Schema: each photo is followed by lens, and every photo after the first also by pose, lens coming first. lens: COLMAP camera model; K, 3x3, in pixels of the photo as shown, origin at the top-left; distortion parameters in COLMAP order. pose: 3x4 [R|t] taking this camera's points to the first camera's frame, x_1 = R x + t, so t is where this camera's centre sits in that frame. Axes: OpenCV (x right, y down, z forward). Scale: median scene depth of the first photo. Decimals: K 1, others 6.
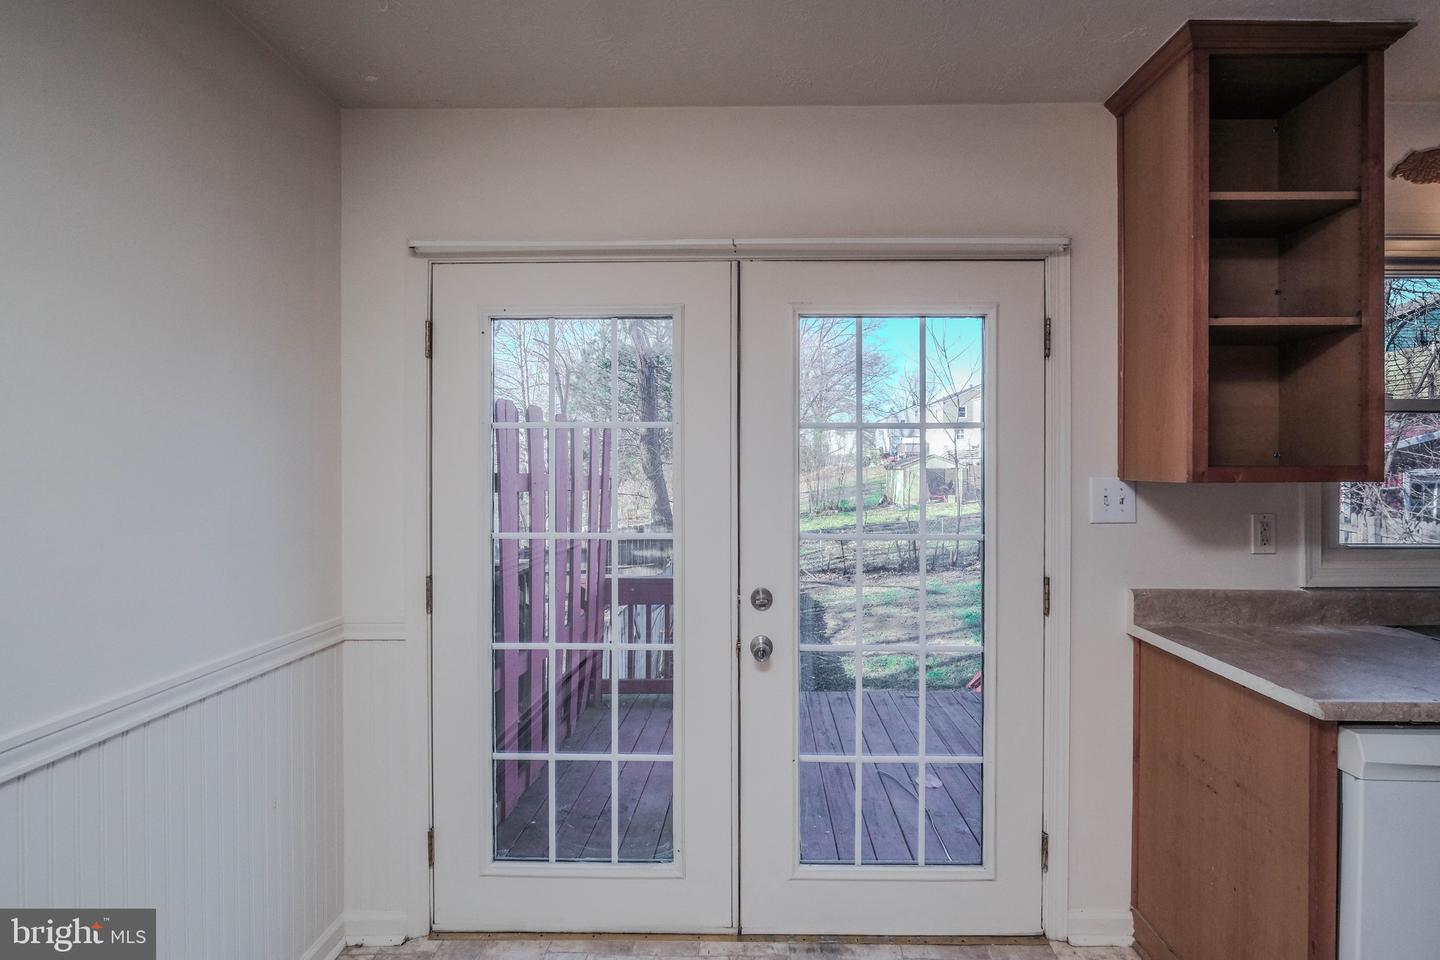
lens RADIAL K [[654.2, 0, 736.1], [0, 654.2, 466.8], [0, 0, 1]] dist [-0.011175, 0.000644]
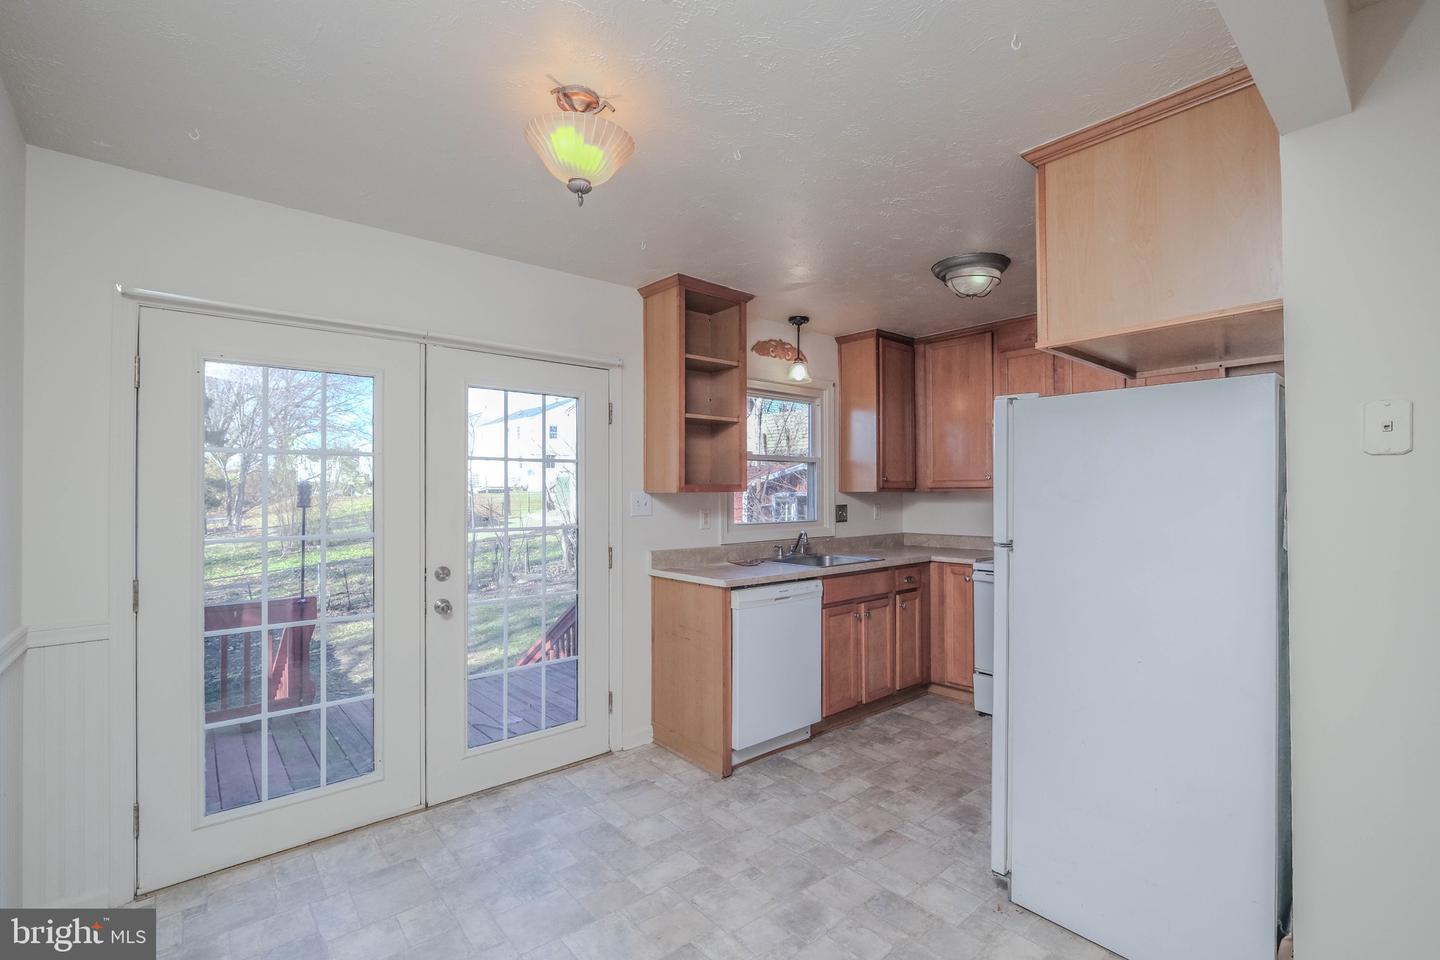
lens RADIAL K [[643.3, 0, 735.5], [0, 643.3, 489.6], [0, 0, 1]] dist [0.000378, -0.000150]
pose [[0.741226, -0.000471, 0.671256, -0.453884], [0.005919, 0.999965, -0.005834, 0.024130], [-0.671230, 0.008297, 0.741203, -0.538148]]
